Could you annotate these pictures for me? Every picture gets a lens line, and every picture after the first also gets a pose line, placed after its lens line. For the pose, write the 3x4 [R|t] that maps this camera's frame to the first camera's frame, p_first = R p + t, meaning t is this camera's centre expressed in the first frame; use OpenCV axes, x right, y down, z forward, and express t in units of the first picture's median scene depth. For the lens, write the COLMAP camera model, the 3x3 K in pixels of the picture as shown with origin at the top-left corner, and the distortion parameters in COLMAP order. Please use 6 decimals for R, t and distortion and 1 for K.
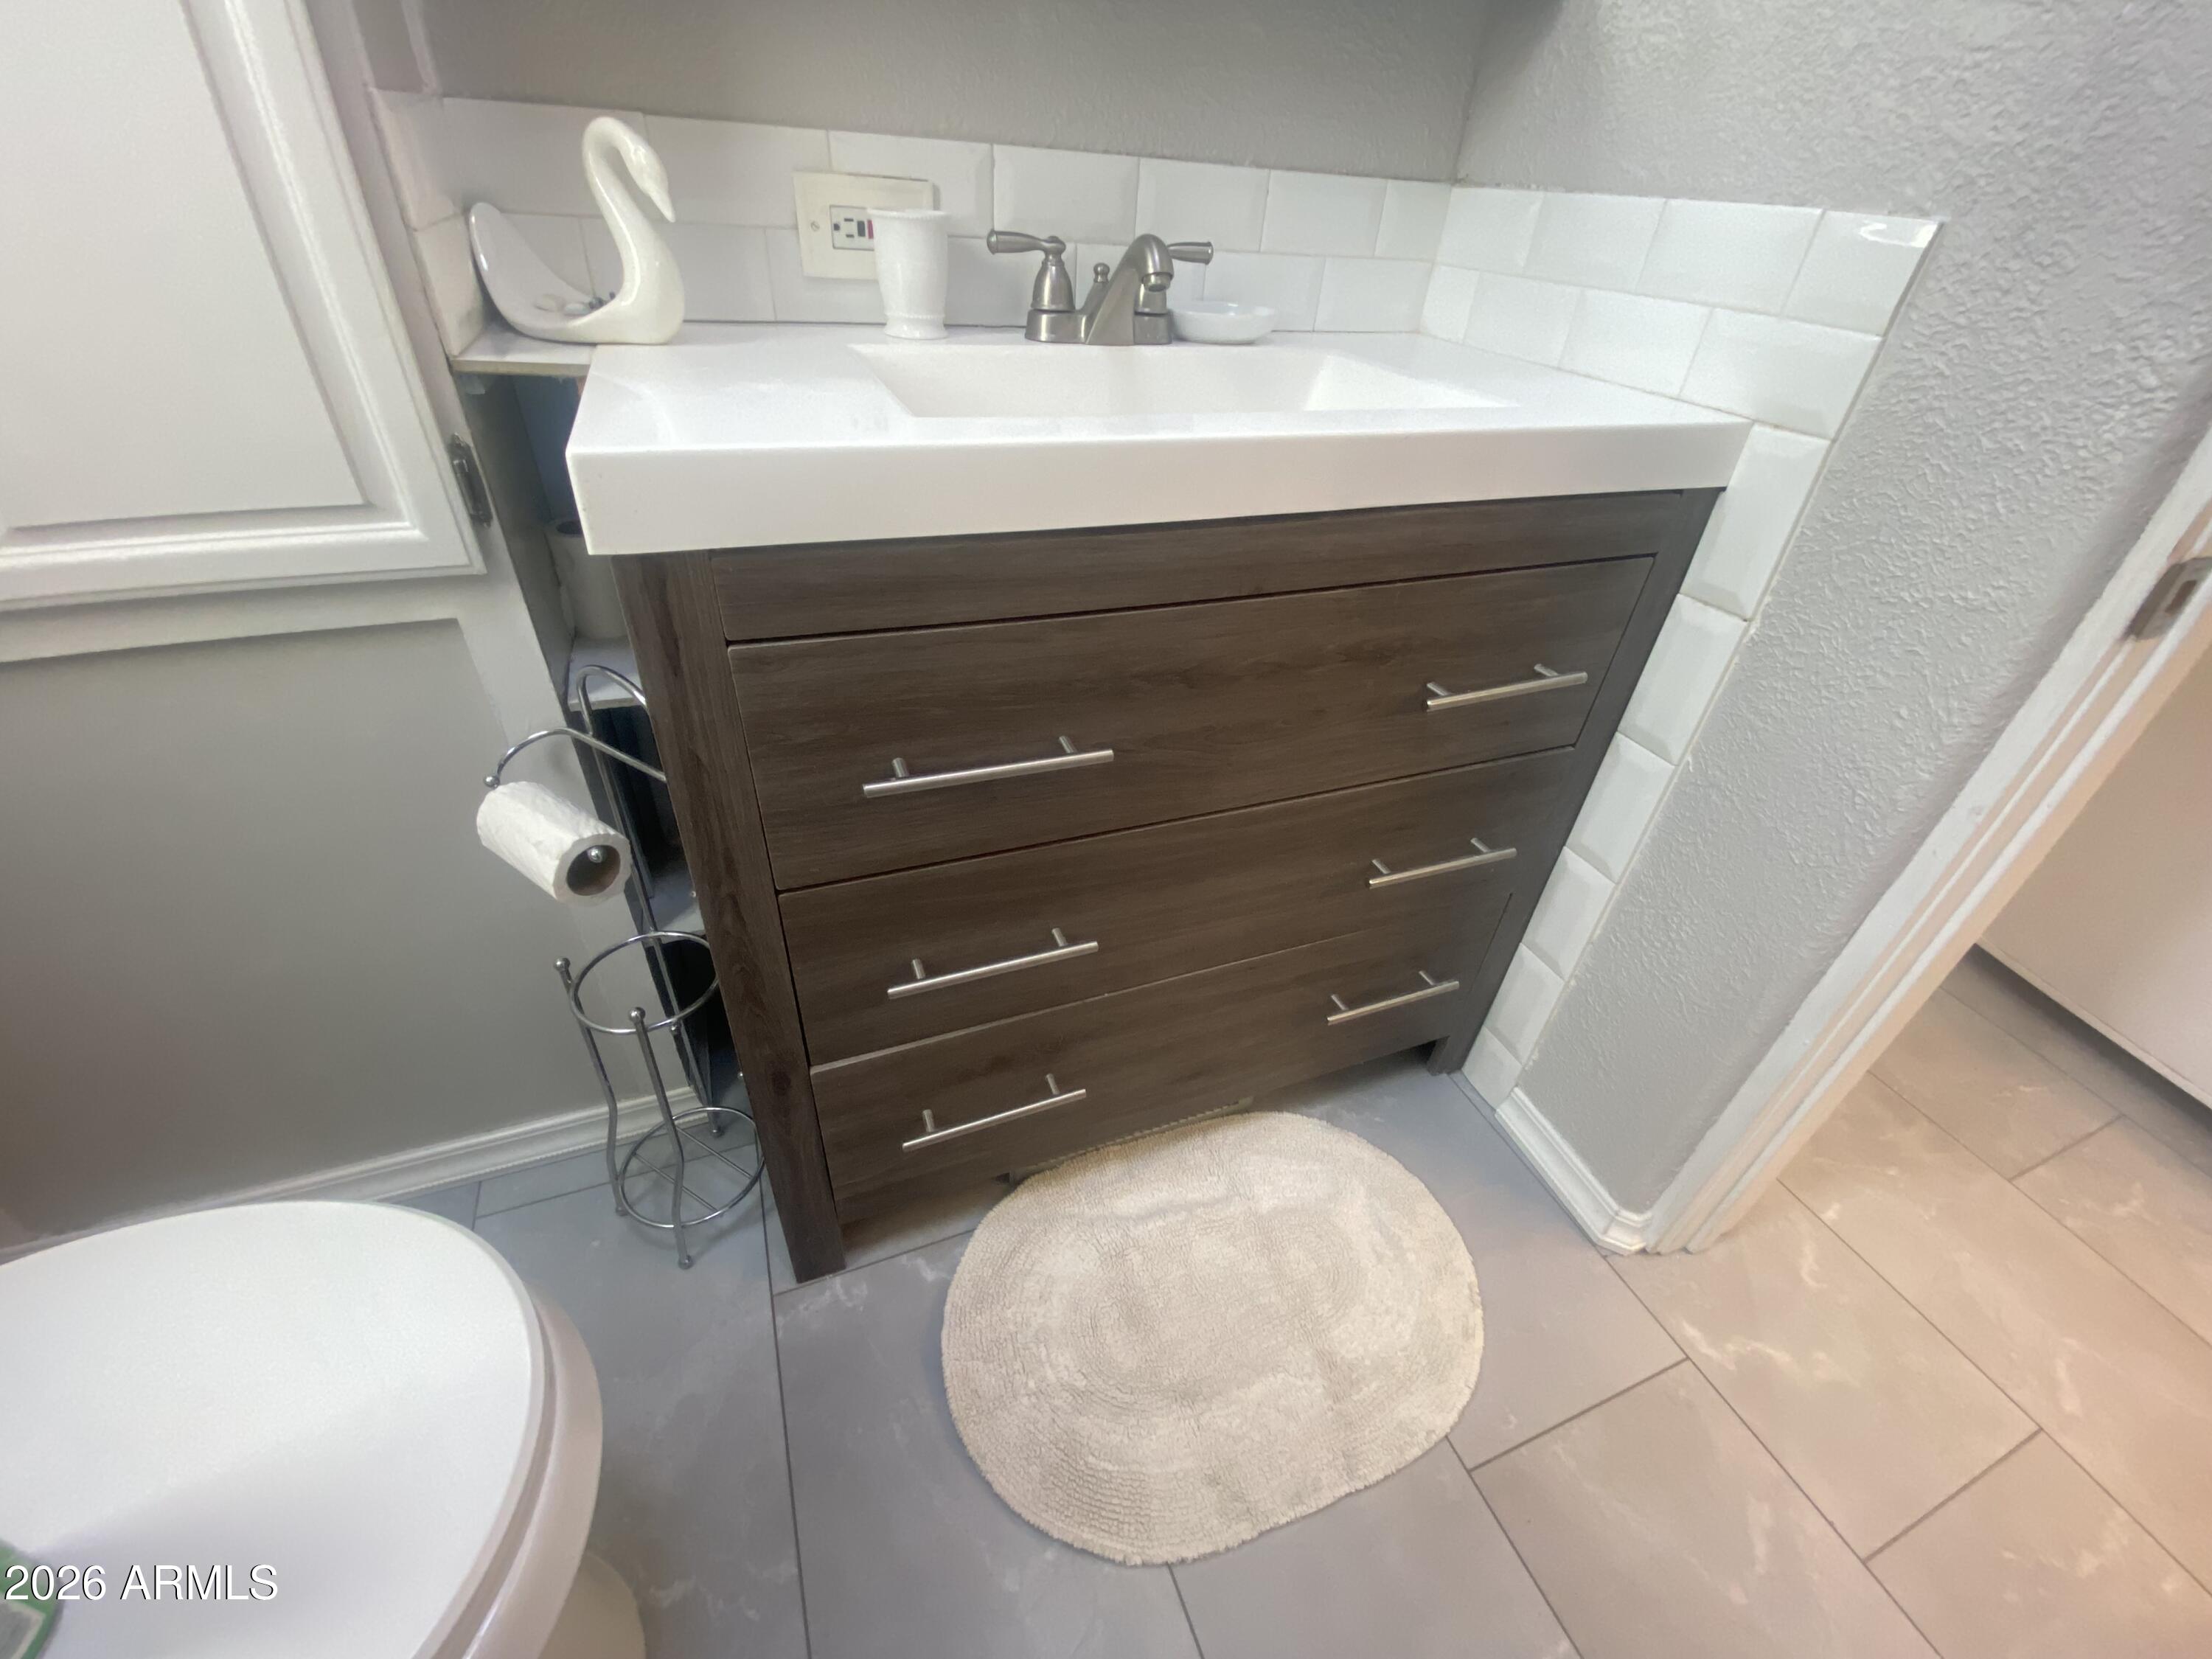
lens RADIAL K [[913.5, 0, 1106.0], [0, 913.5, 829.5], [0, 0, 1]] dist [-0.021313, 0.000153]
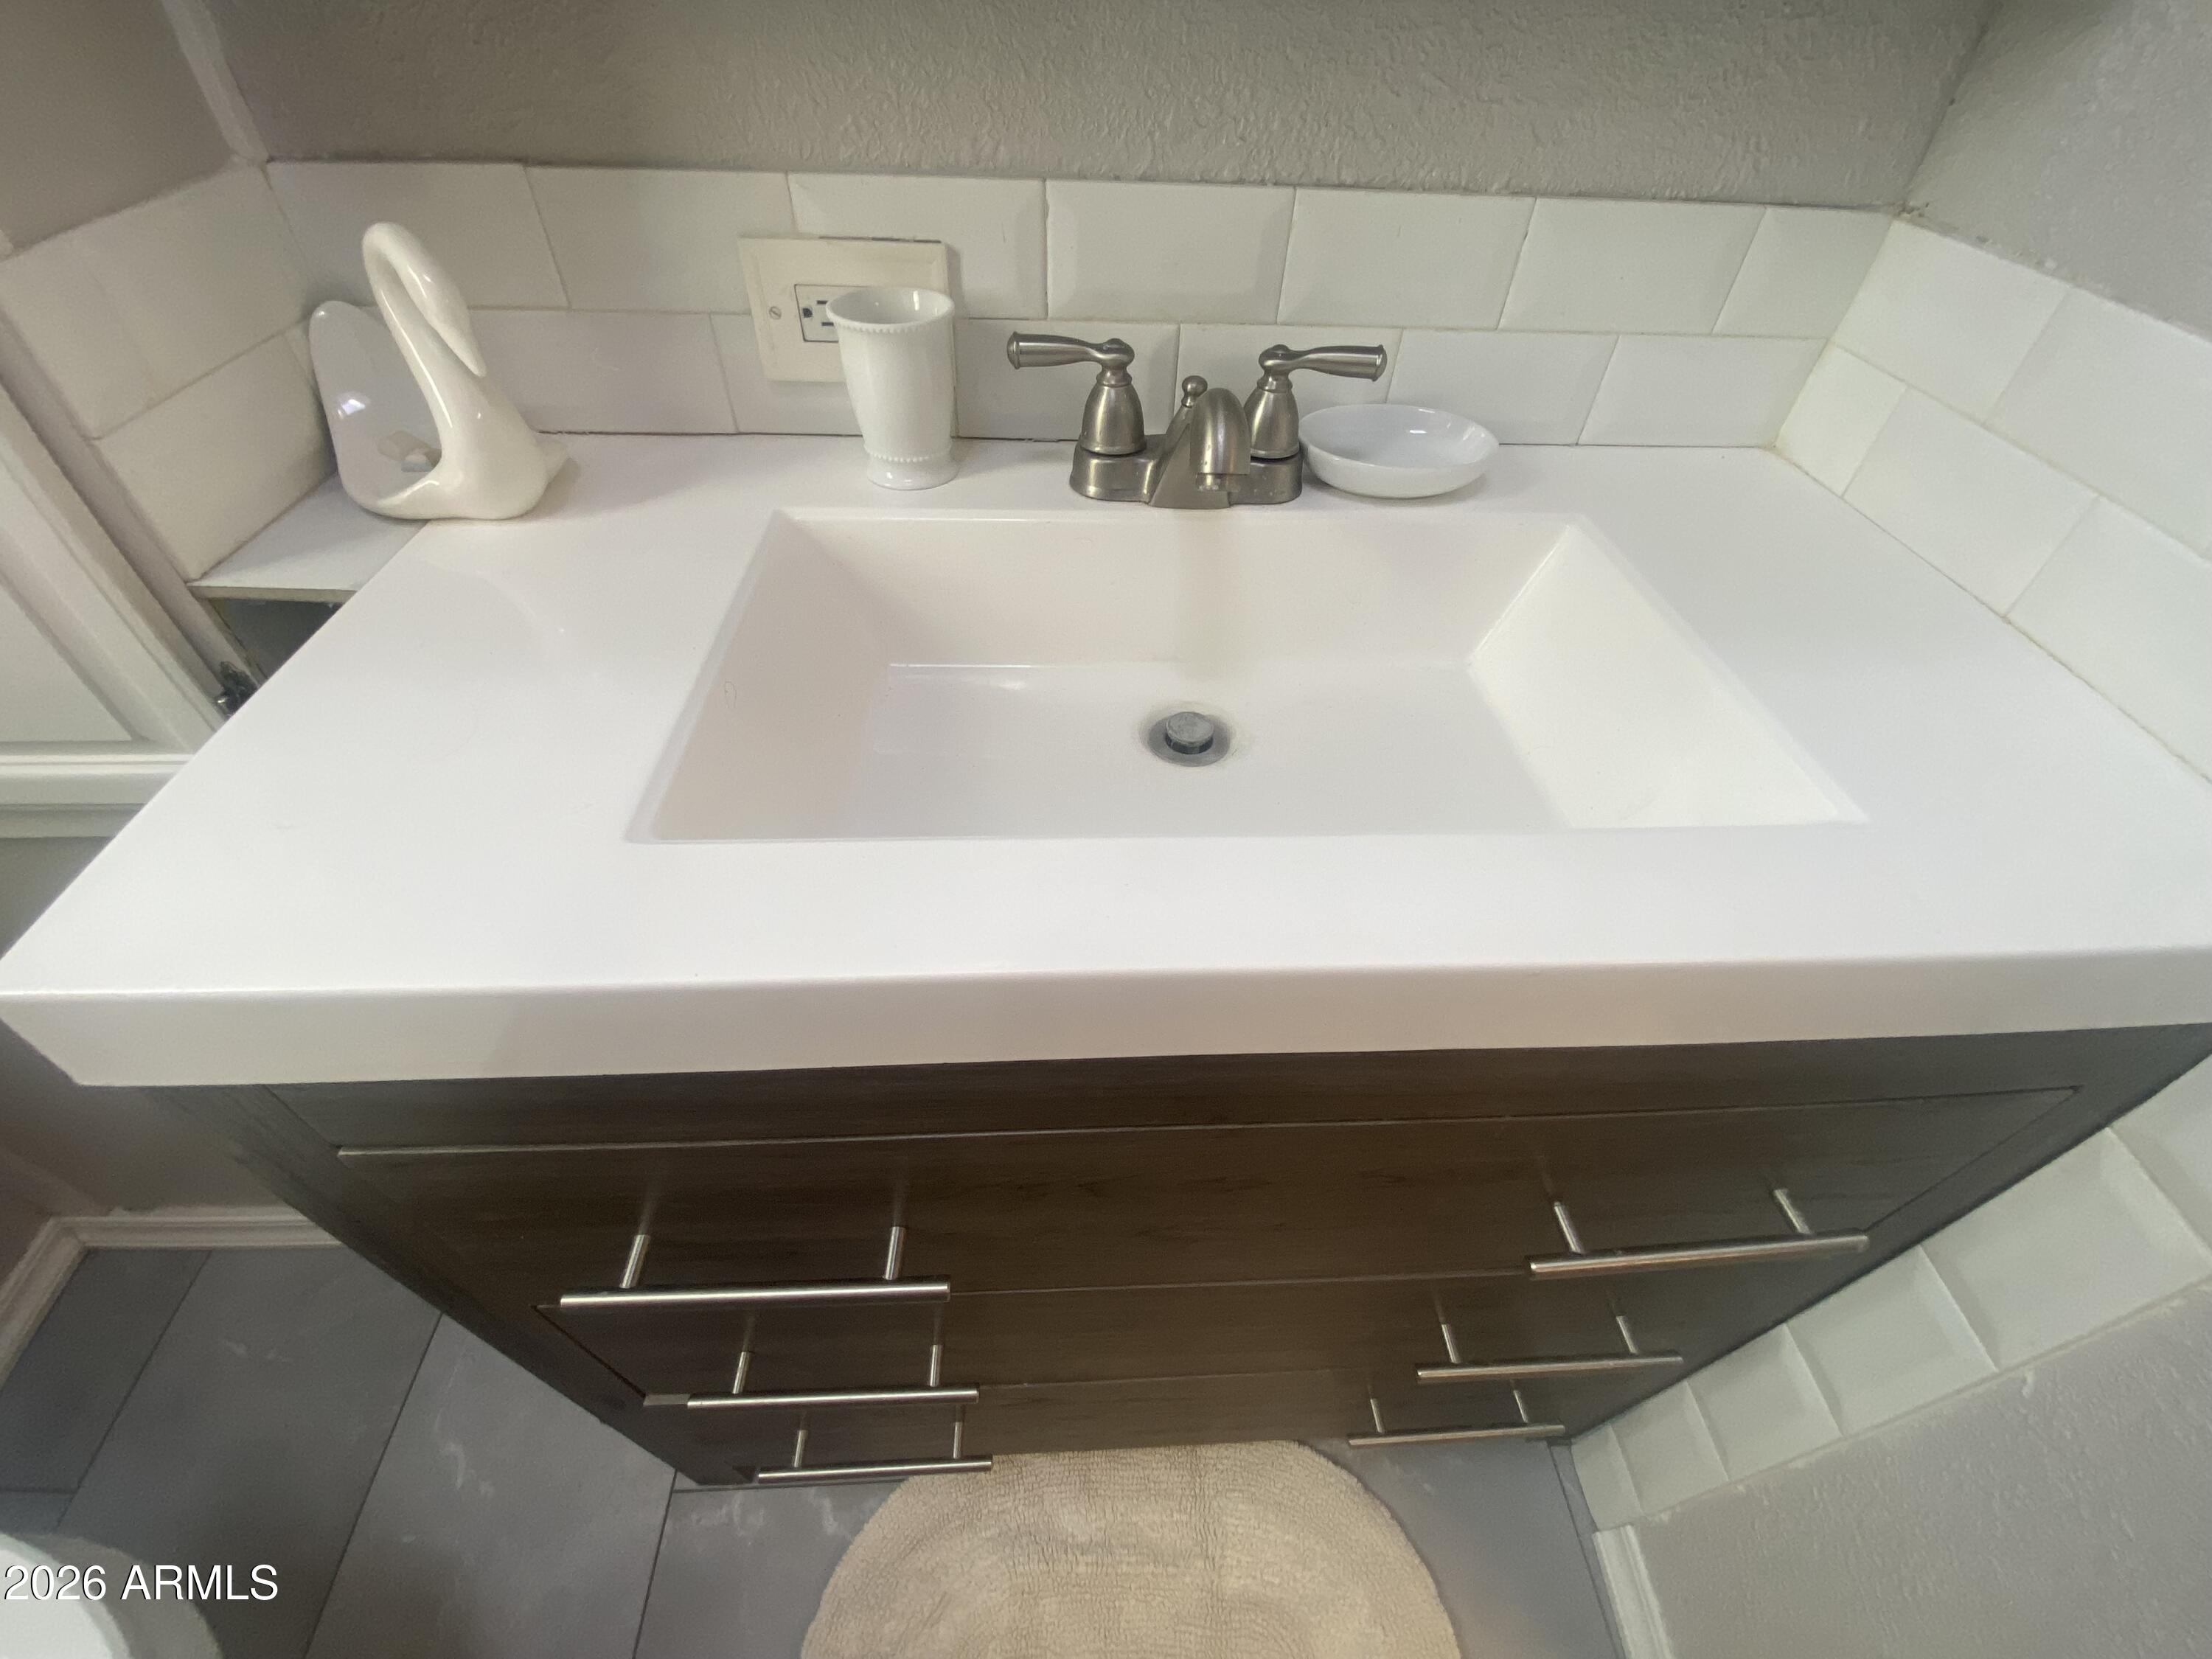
lens RADIAL K [[901.1, 0, 1106.0], [0, 901.1, 829.5], [0, 0, 1]] dist [0.001689, -0.013045]
pose [[0.945357, 0.206091, -0.252639, 0.160926], [-0.170817, 0.973095, 0.154620, -0.403332], [0.277708, -0.103016, 0.955126, 0.346460]]
